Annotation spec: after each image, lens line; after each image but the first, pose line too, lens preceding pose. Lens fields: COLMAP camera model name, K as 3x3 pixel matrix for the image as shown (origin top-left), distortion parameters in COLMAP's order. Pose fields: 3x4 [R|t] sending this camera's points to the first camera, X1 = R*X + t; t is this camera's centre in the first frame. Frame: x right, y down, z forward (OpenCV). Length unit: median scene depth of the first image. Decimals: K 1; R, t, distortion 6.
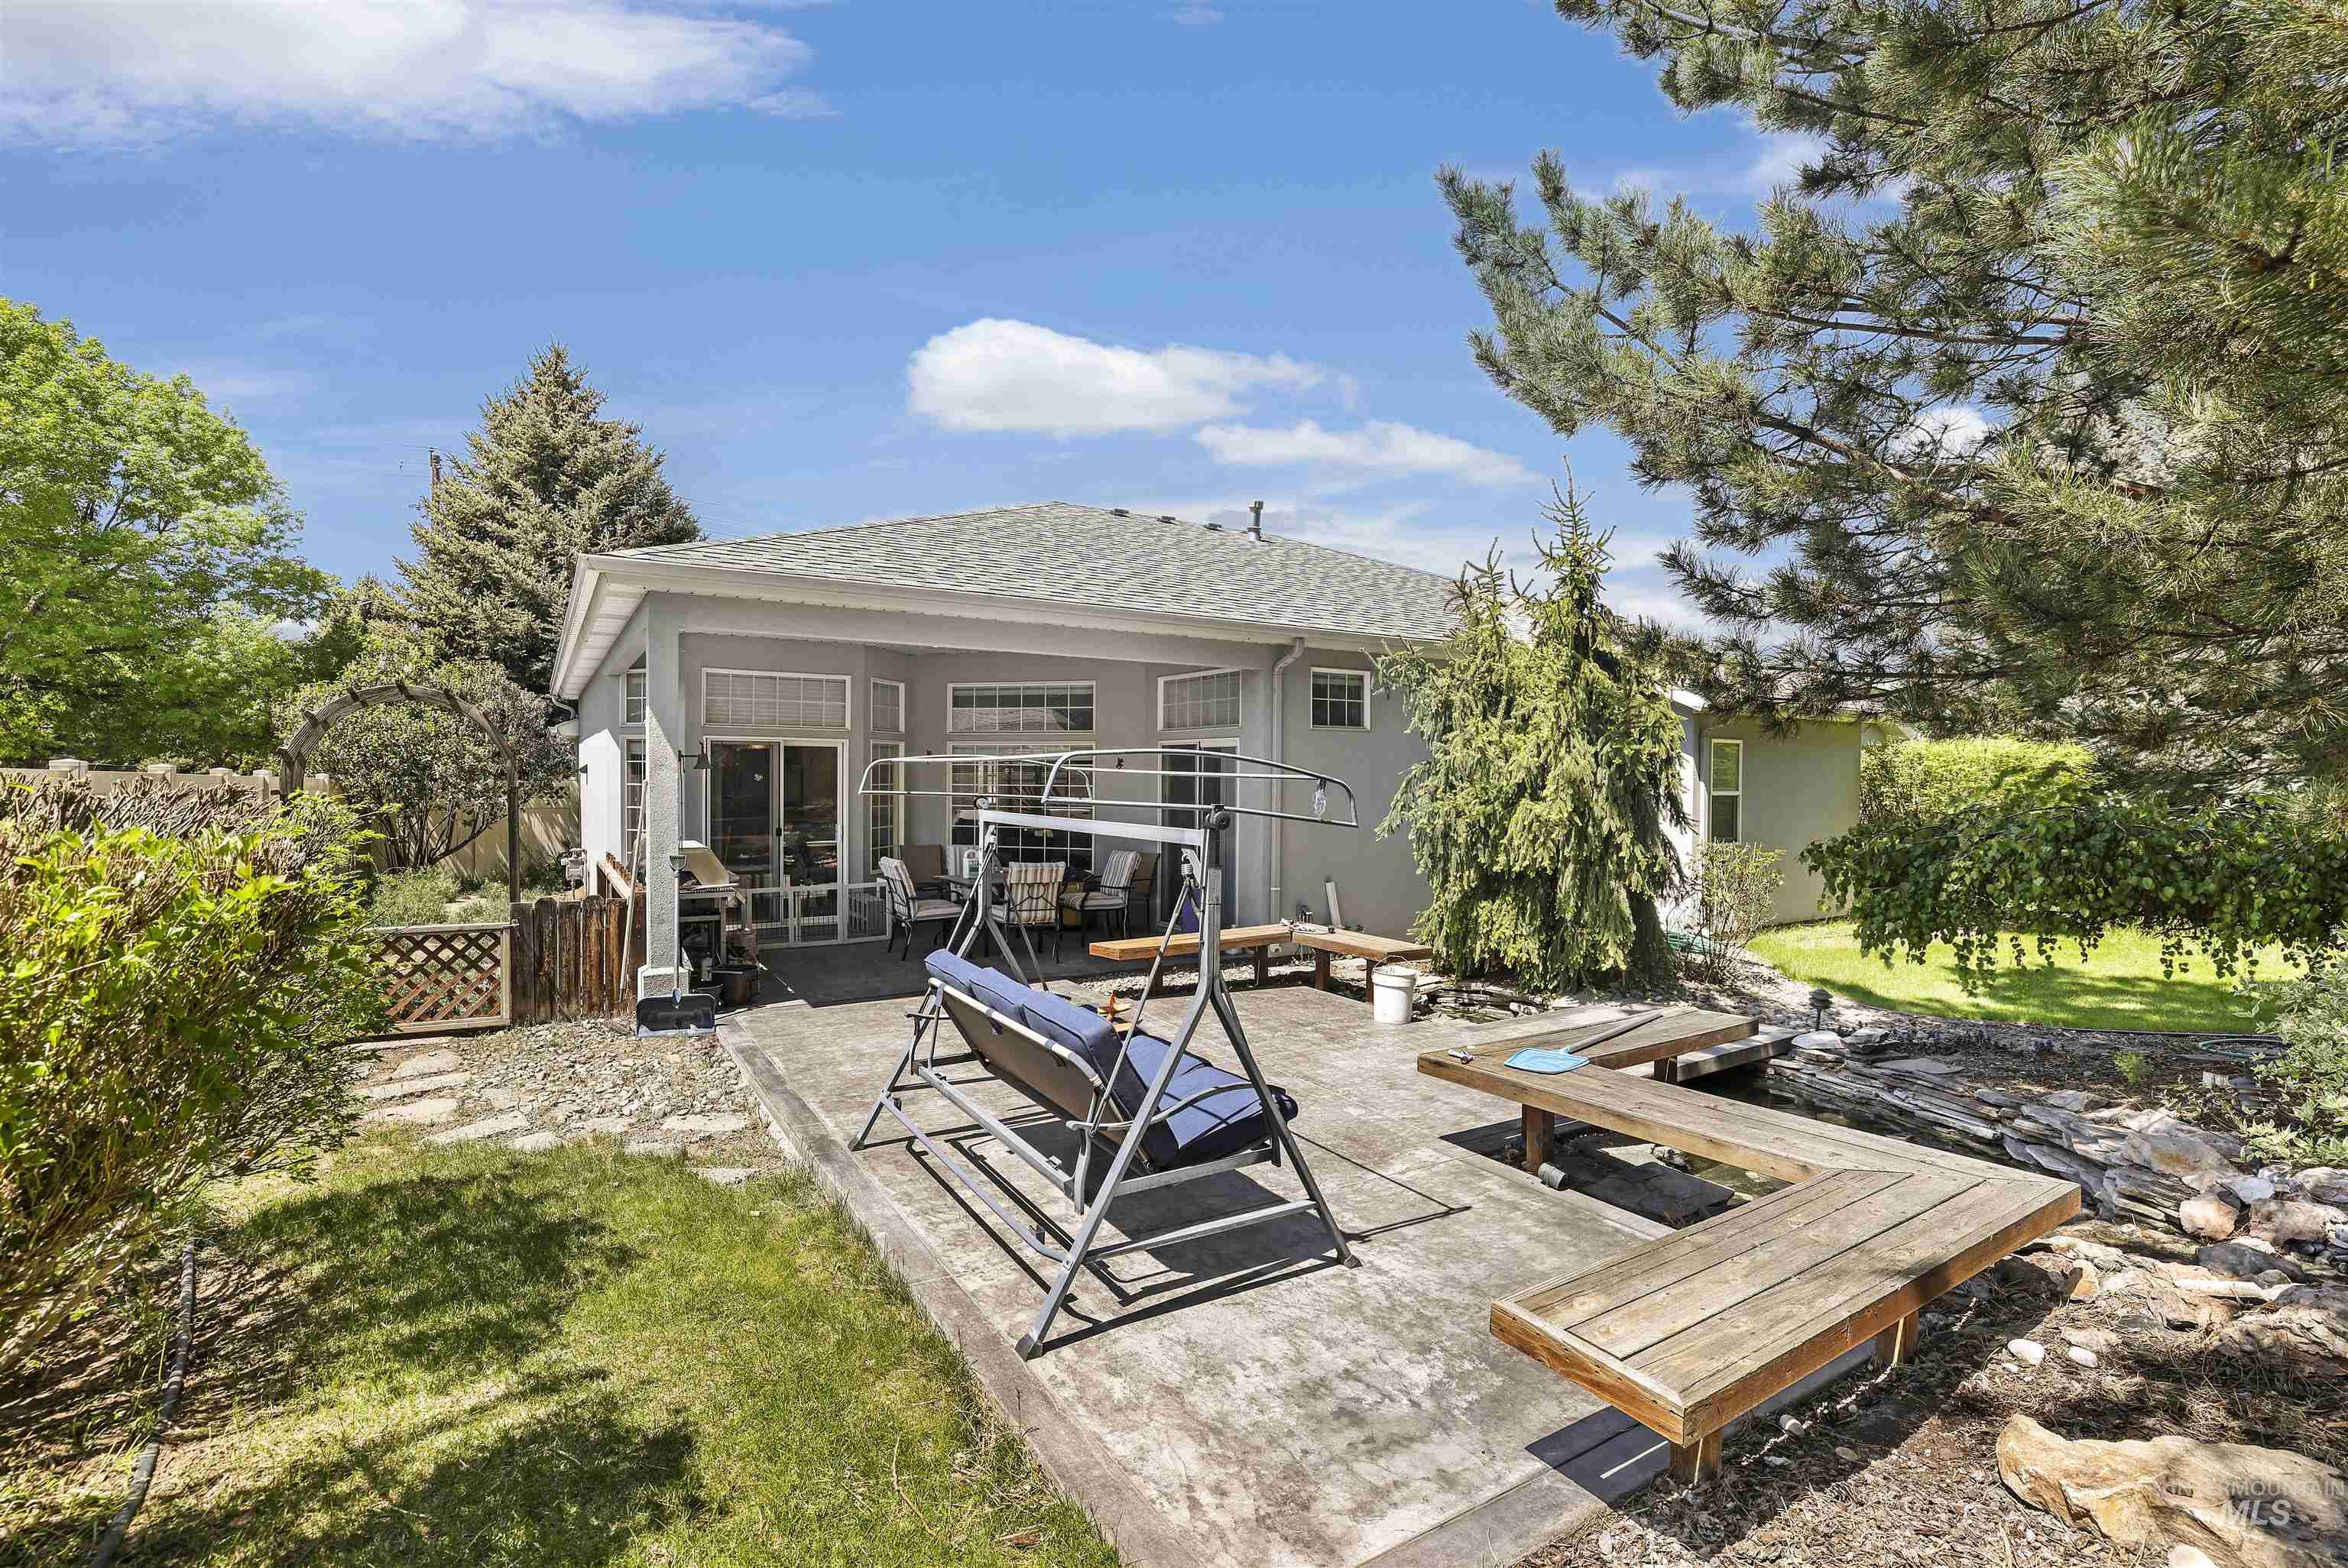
lens RADIAL K [[1044.9, 0, 1174.0], [0, 1044.9, 784.0], [0, 0, 1]] dist [-0.041017, 0.000184]
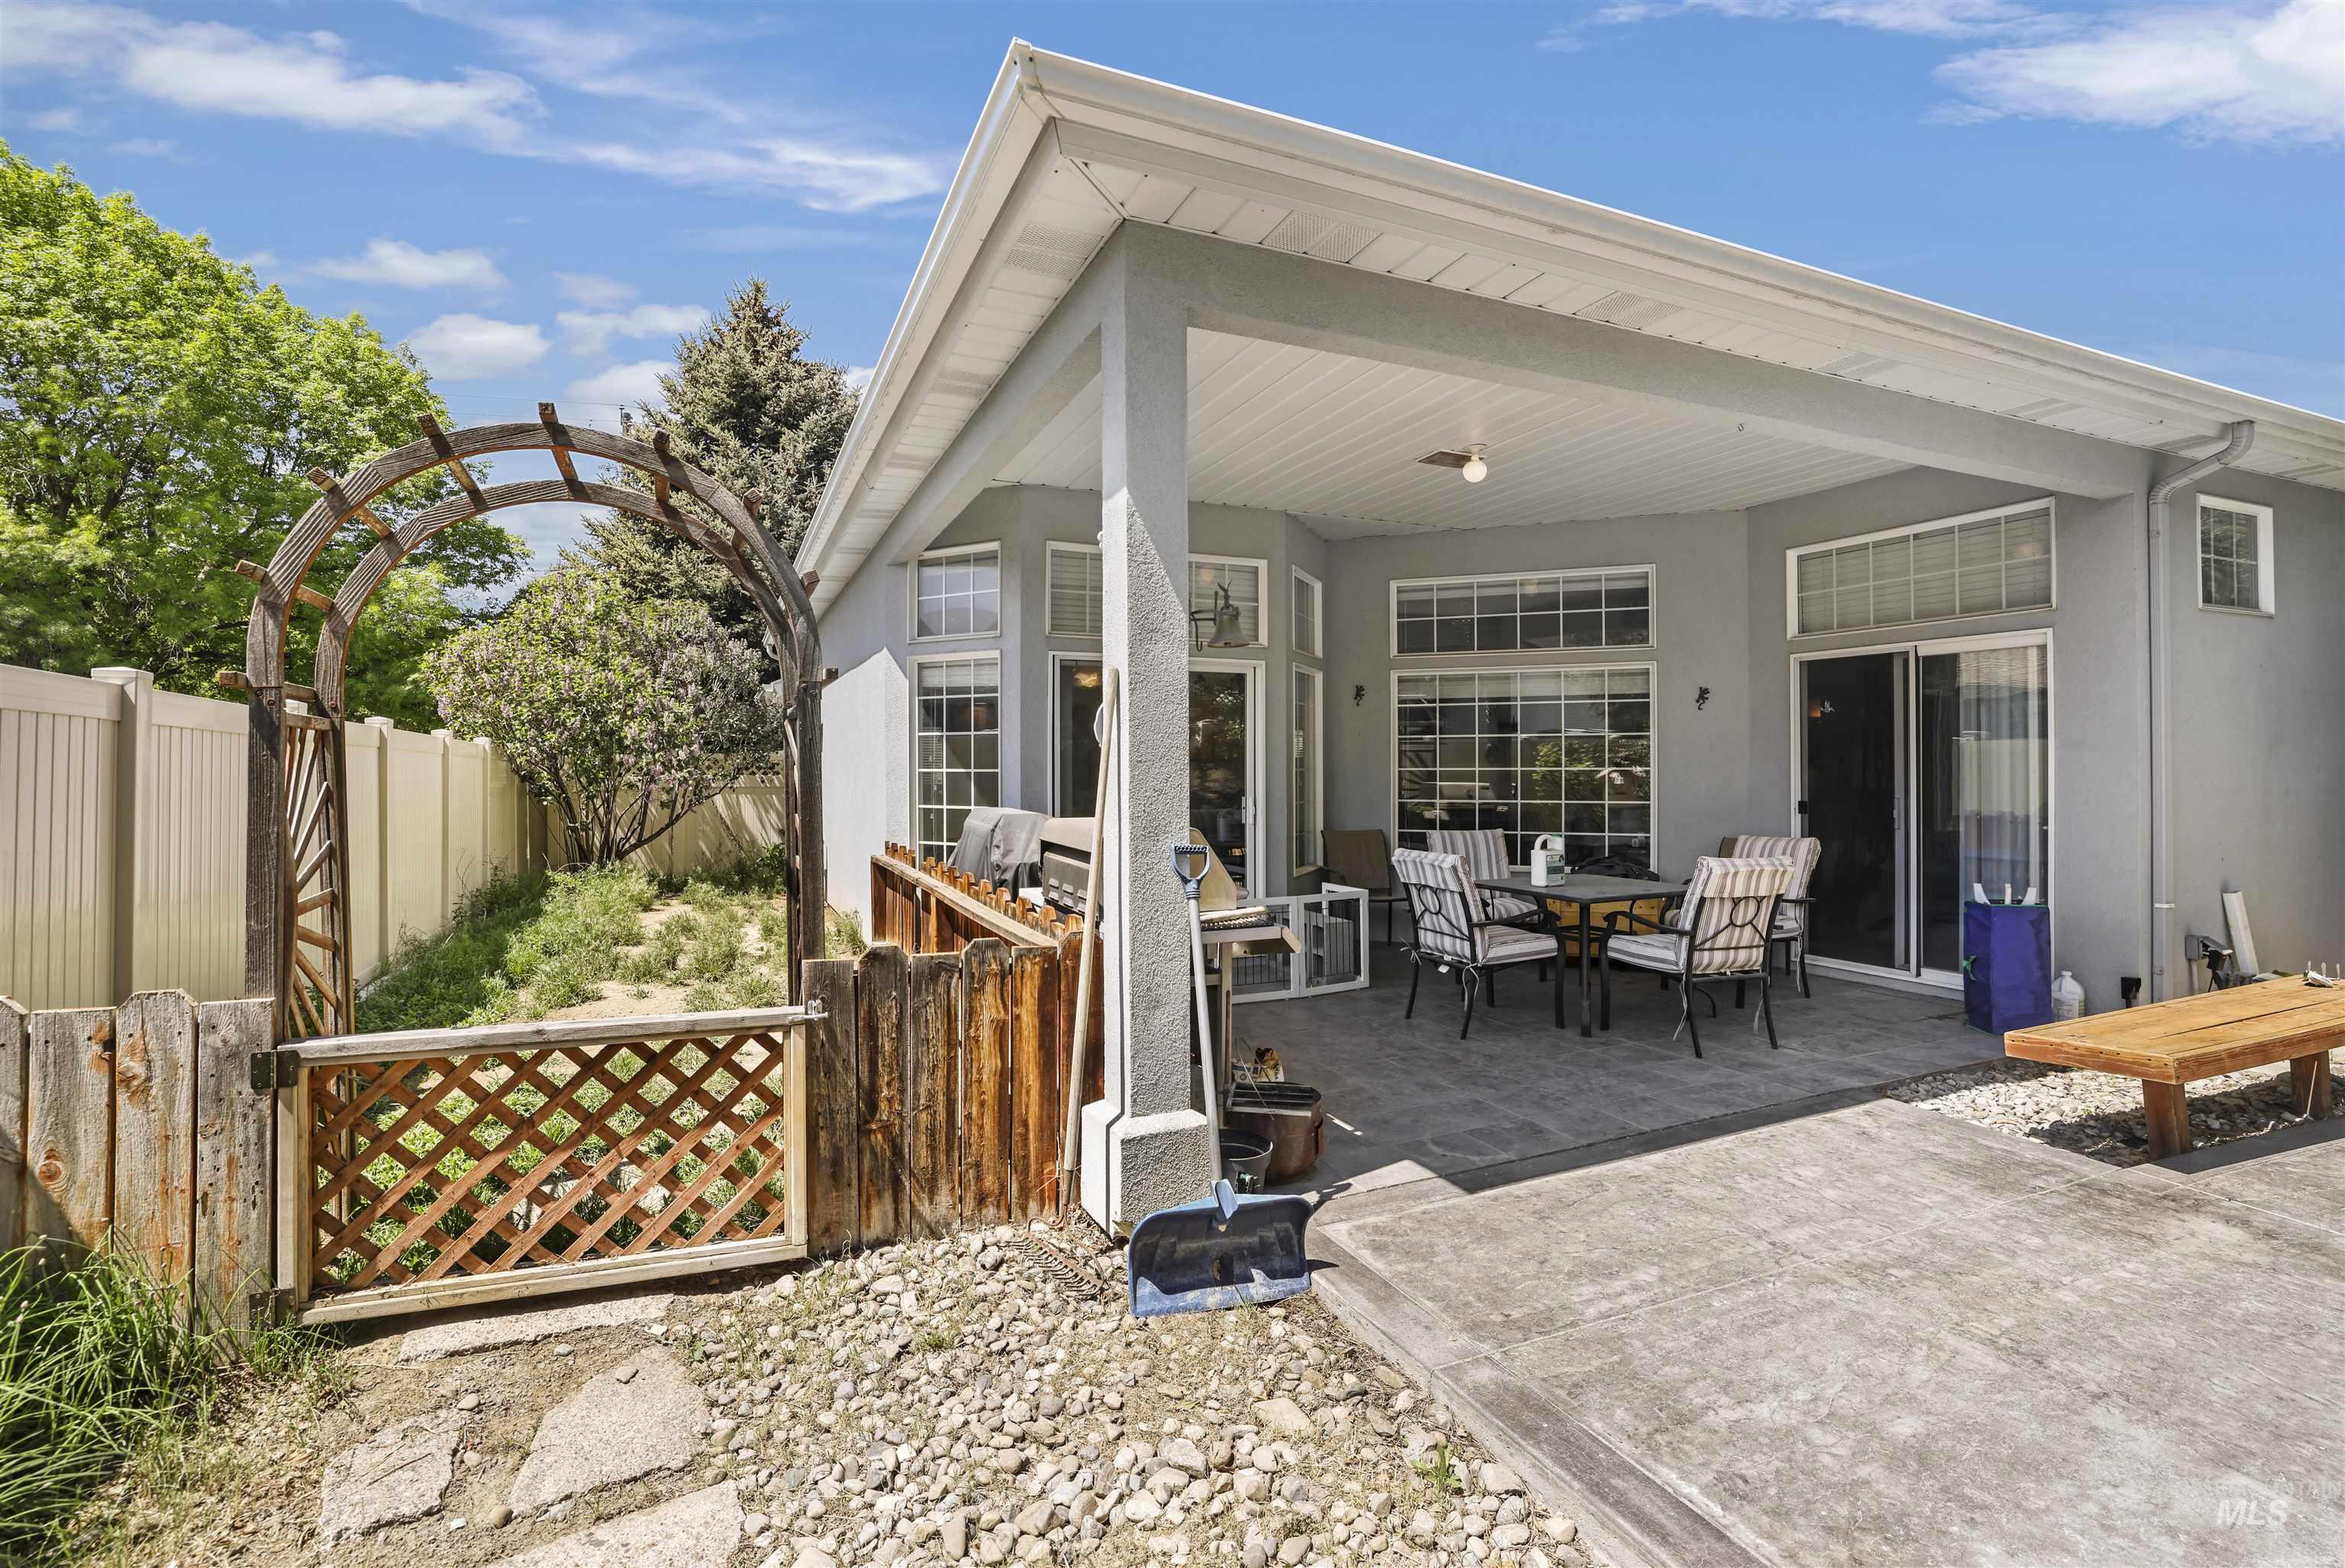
lens RADIAL K [[1140.9, 0, 1309.6], [0, 1140.9, 754.1], [0, 0, 1]] dist [-0.039884, -0.012687]
pose [[0.997023, -0.005251, -0.076923, -0.137187], [0.004166, 0.999890, -0.014253, 0.013515], [0.076989, 0.013890, 0.996935, 0.188380]]
